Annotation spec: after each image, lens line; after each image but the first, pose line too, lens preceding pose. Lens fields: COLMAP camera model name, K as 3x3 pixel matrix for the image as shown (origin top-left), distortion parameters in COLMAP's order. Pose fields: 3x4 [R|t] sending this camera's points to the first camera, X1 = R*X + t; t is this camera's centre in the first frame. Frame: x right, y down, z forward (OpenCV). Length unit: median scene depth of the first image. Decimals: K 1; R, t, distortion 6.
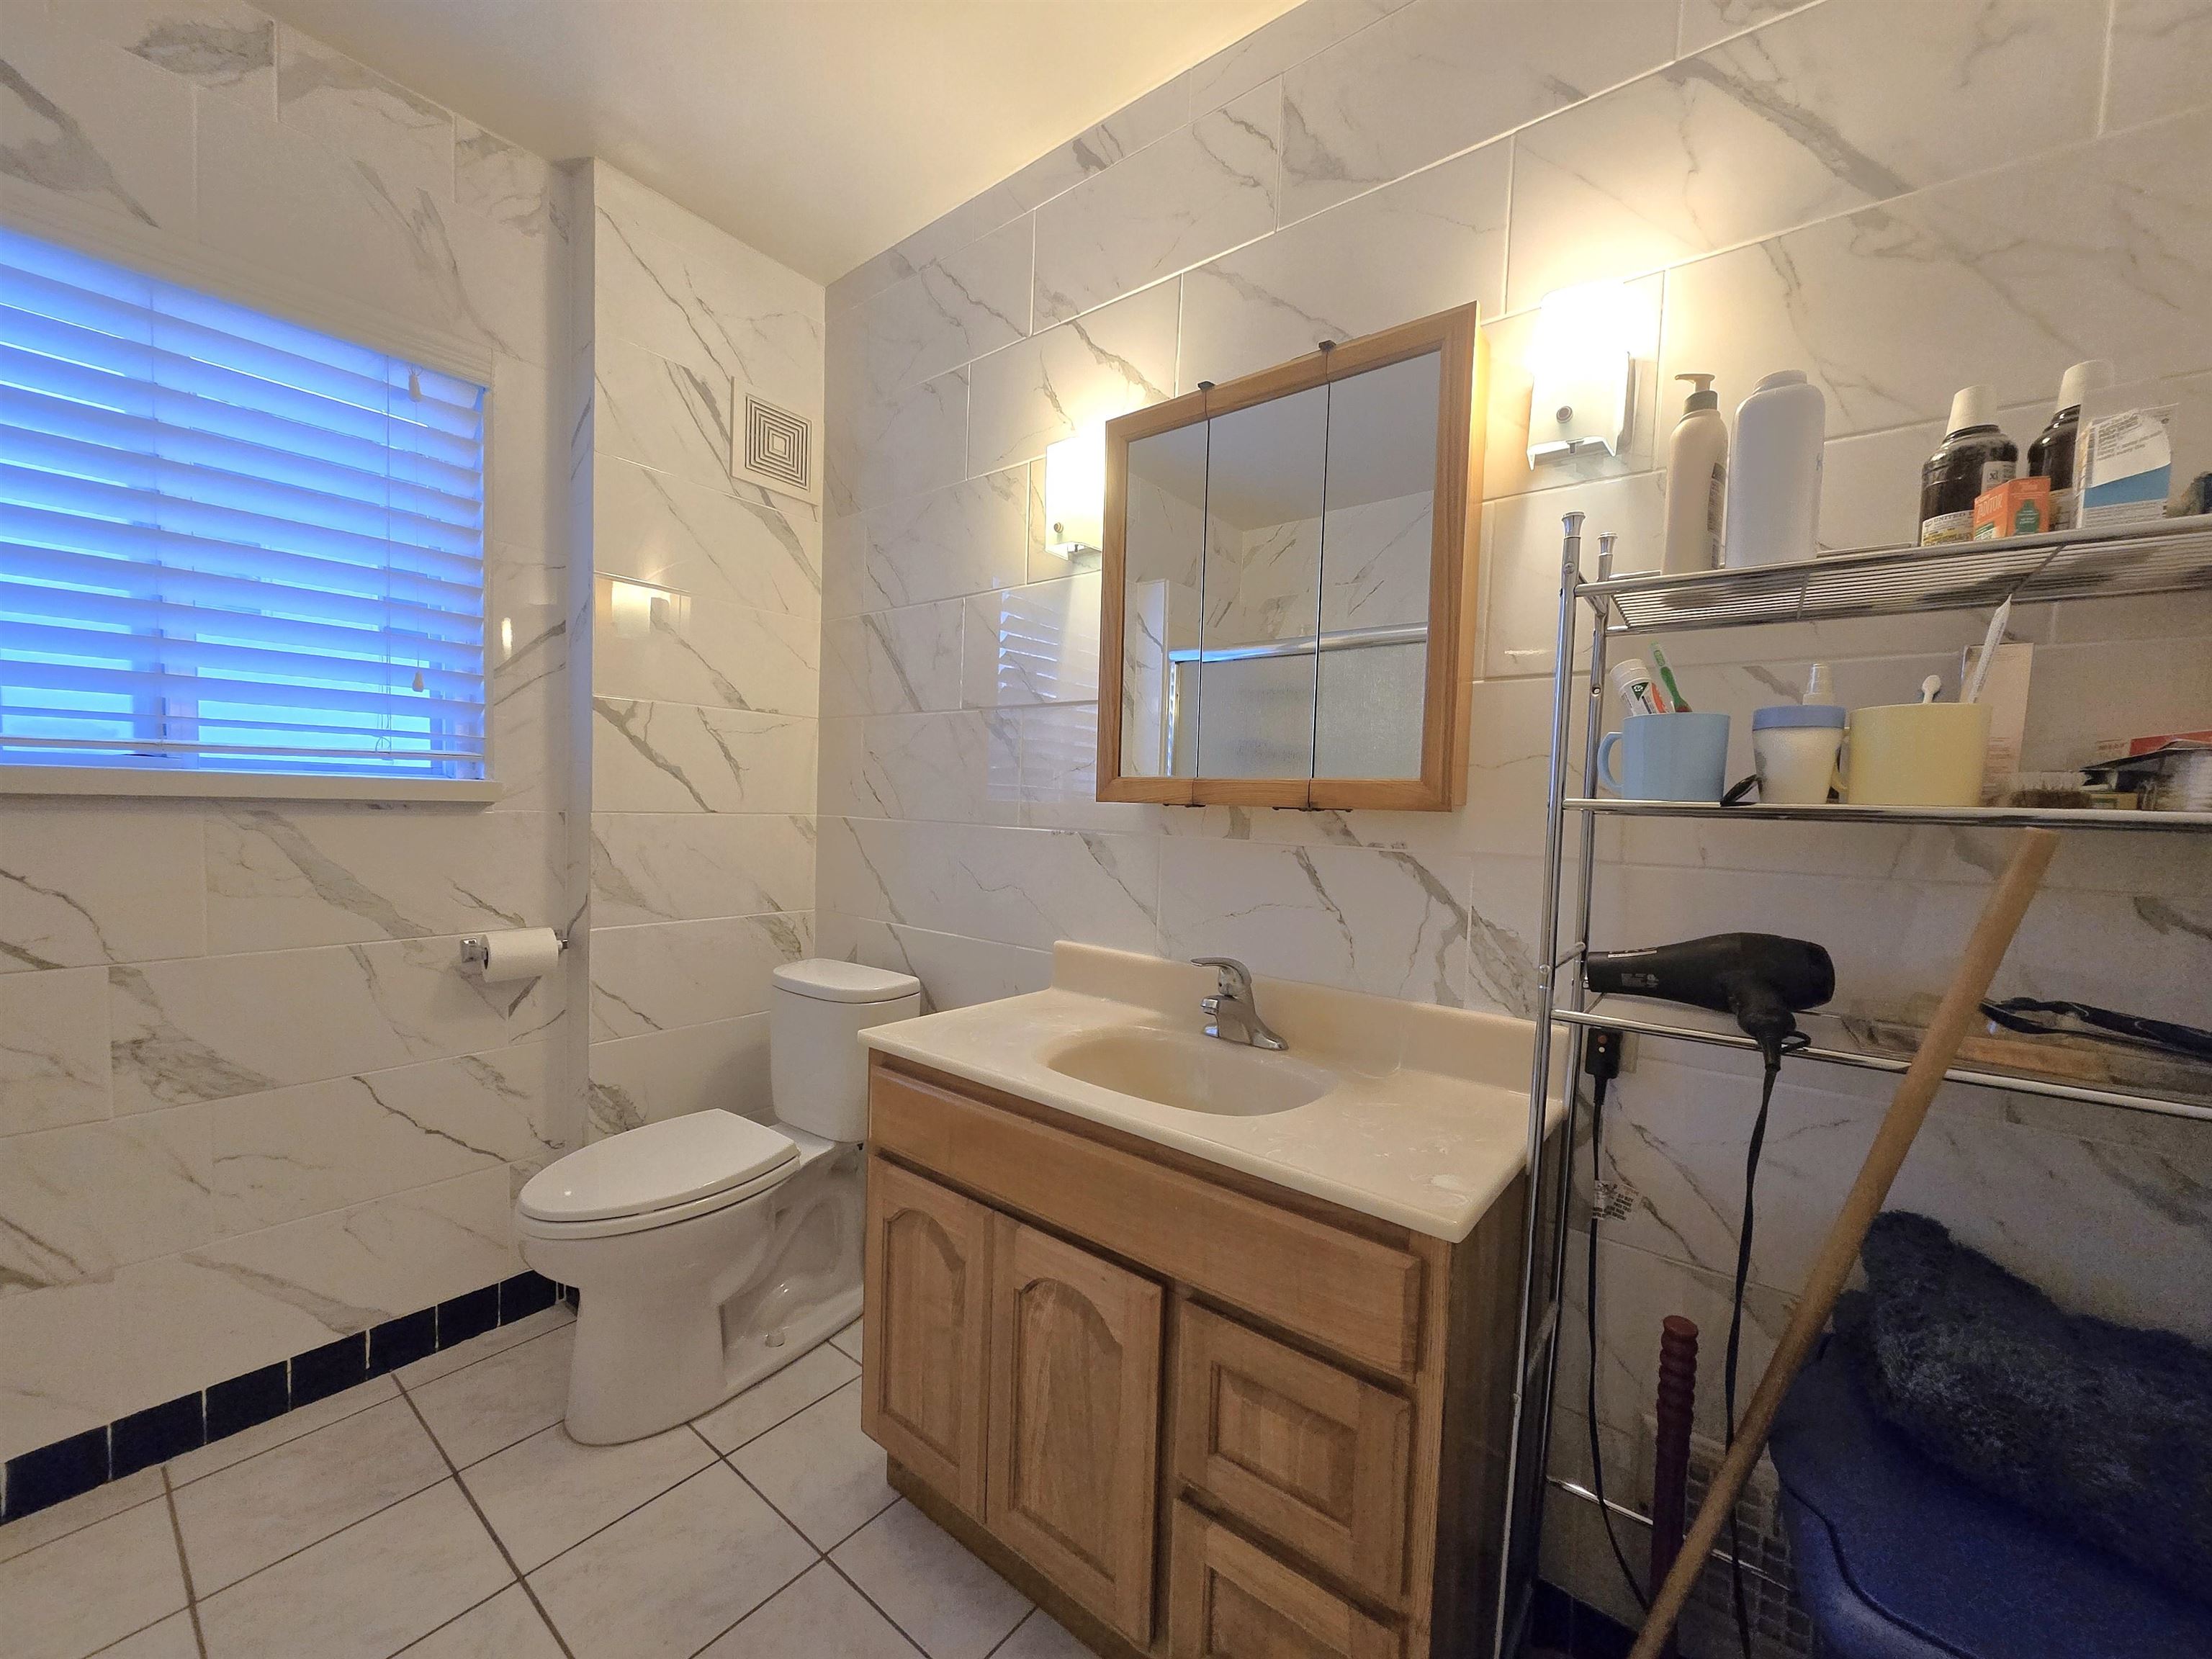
lens RADIAL K [[871.7, 0, 1111.7], [0, 871.7, 845.6], [0, 0, 1]] dist [0.004735, -0.002601]
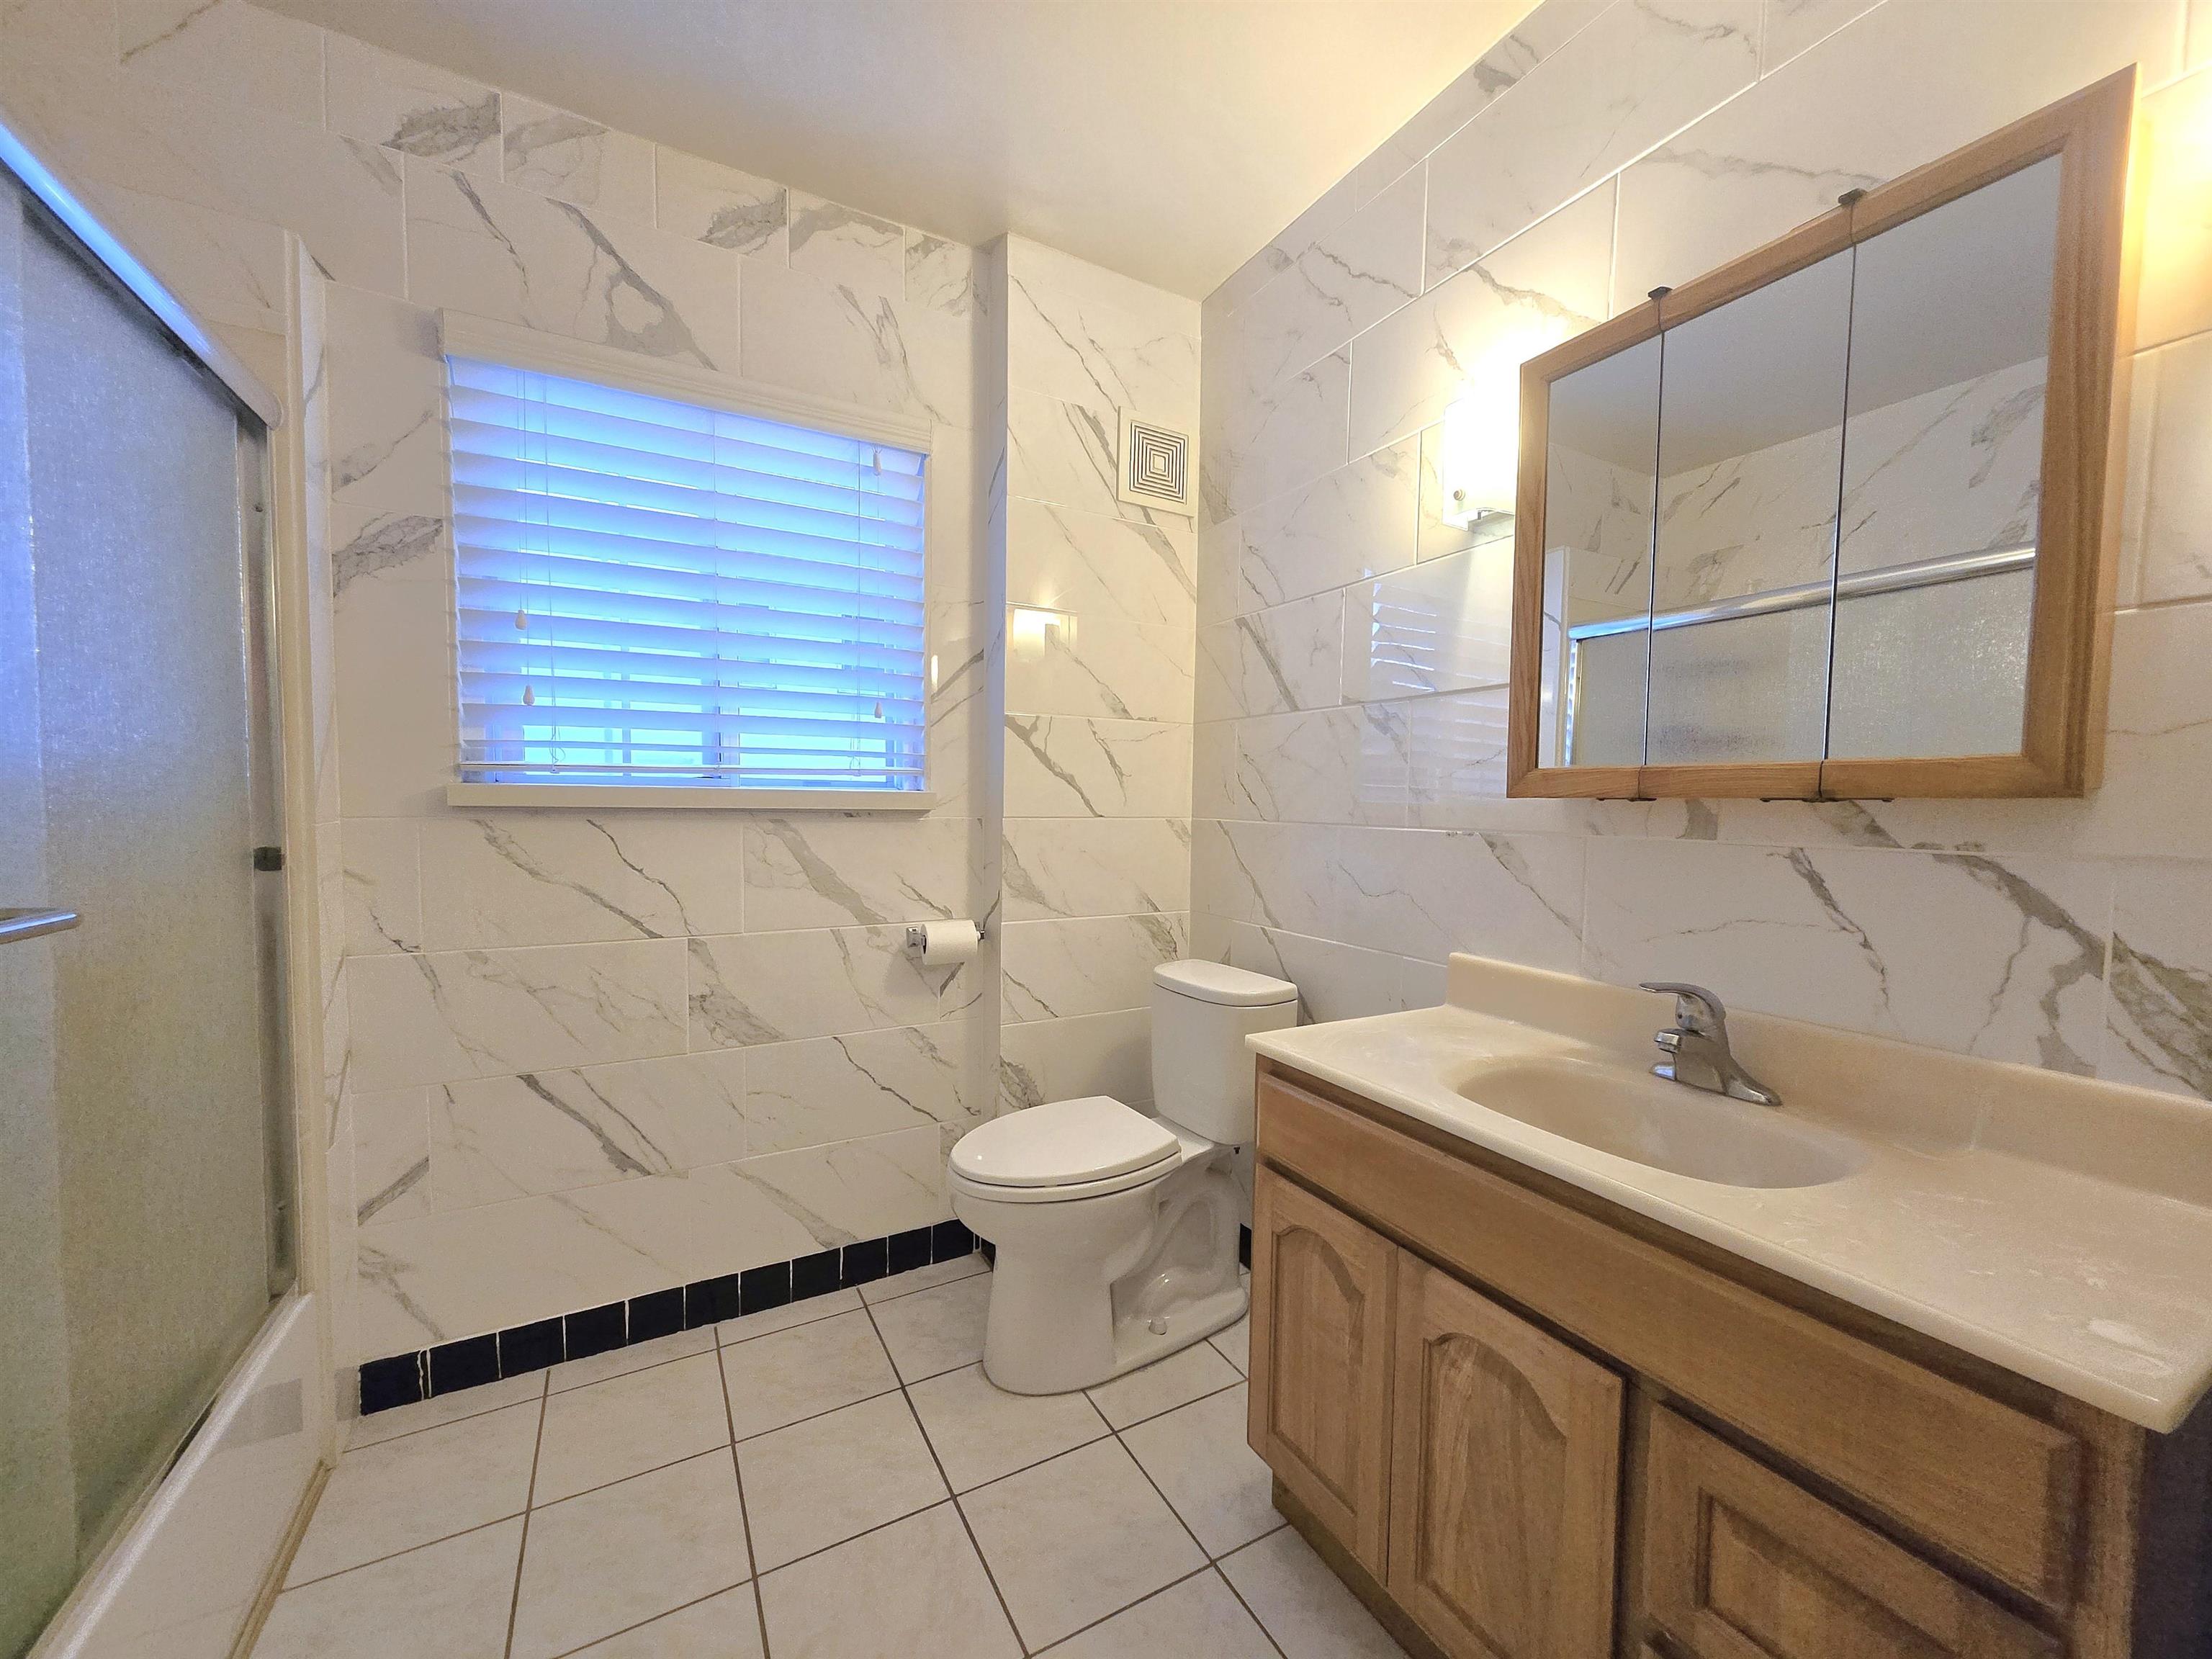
lens RADIAL K [[866.6, 0, 1103.7], [0, 866.6, 845.9], [0, 0, 1]] dist [0.001755, 0.000044]
pose [[0.920628, -0.000319, -0.390442, -0.049517], [-0.002271, 0.999978, -0.006171, 0.004807], [0.390435, 0.006568, 0.920607, 0.032472]]
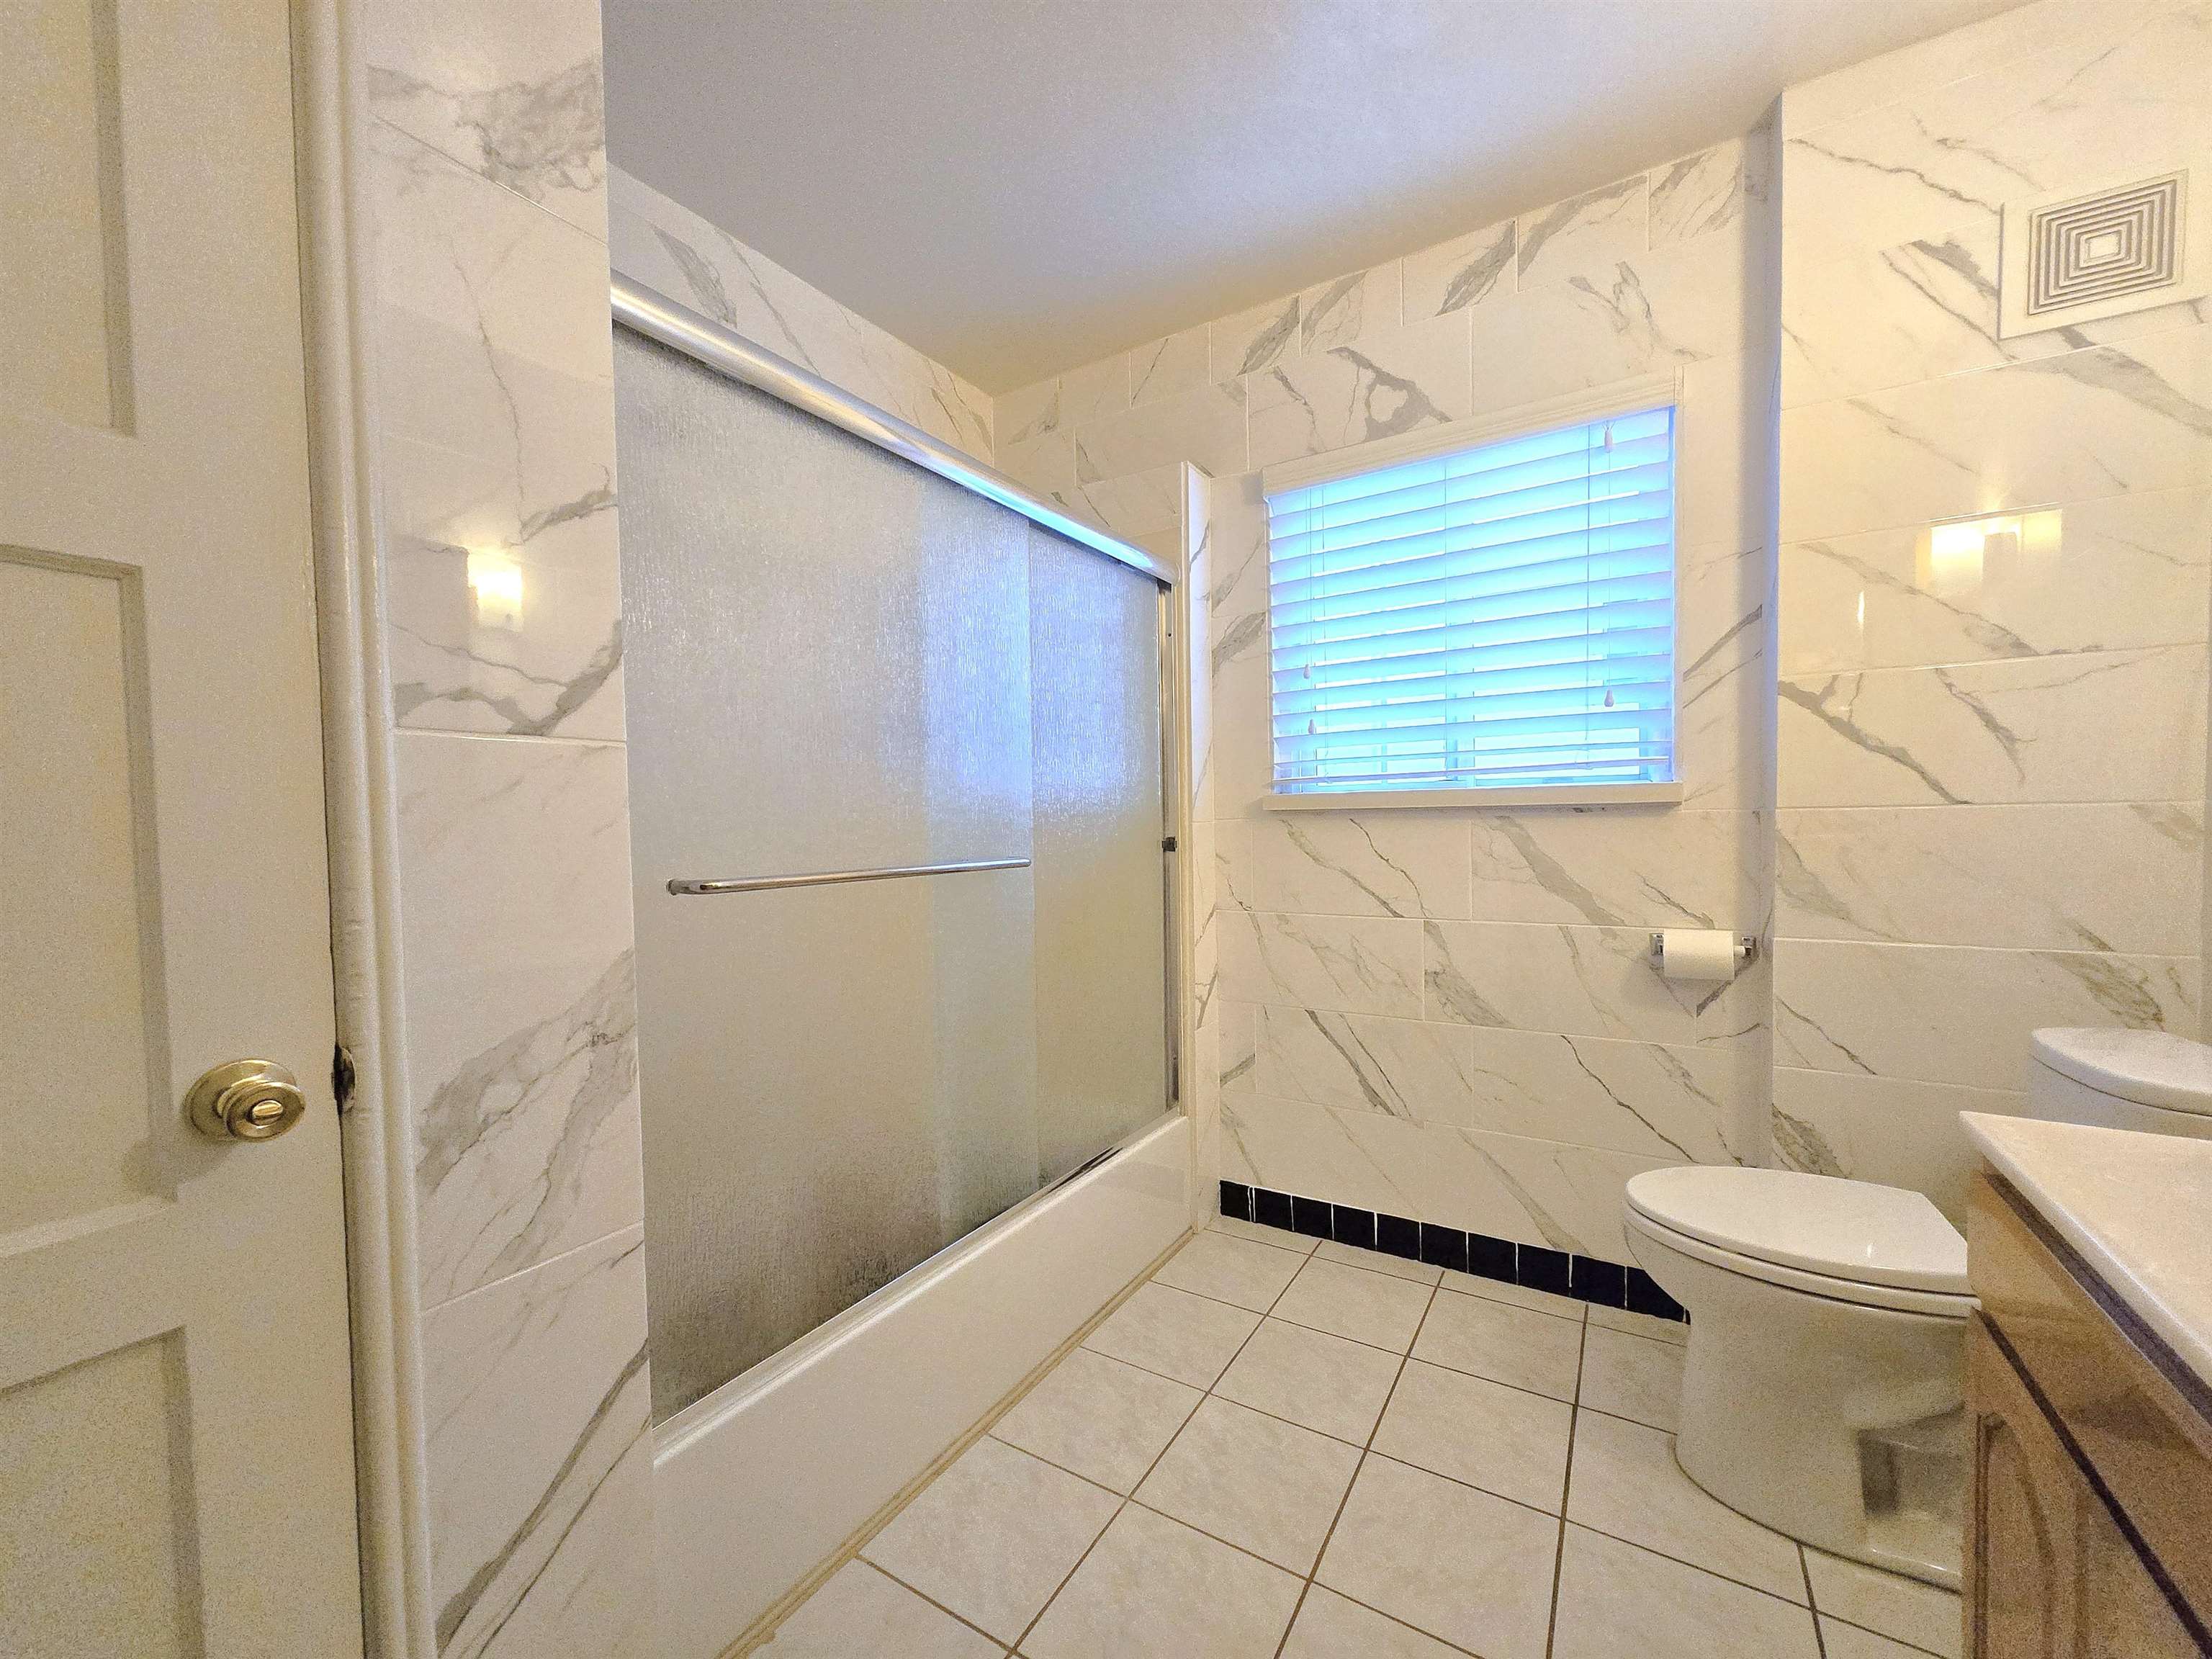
lens RADIAL K [[866.6, 0, 1103.7], [0, 866.6, 845.9], [0, 0, 1]] dist [0.001755, 0.000044]
pose [[0.105413, -0.003101, -0.994424, 0.253082], [-0.028053, 0.999588, -0.006090, 0.028834], [0.994033, 0.028538, 0.105282, 0.239548]]
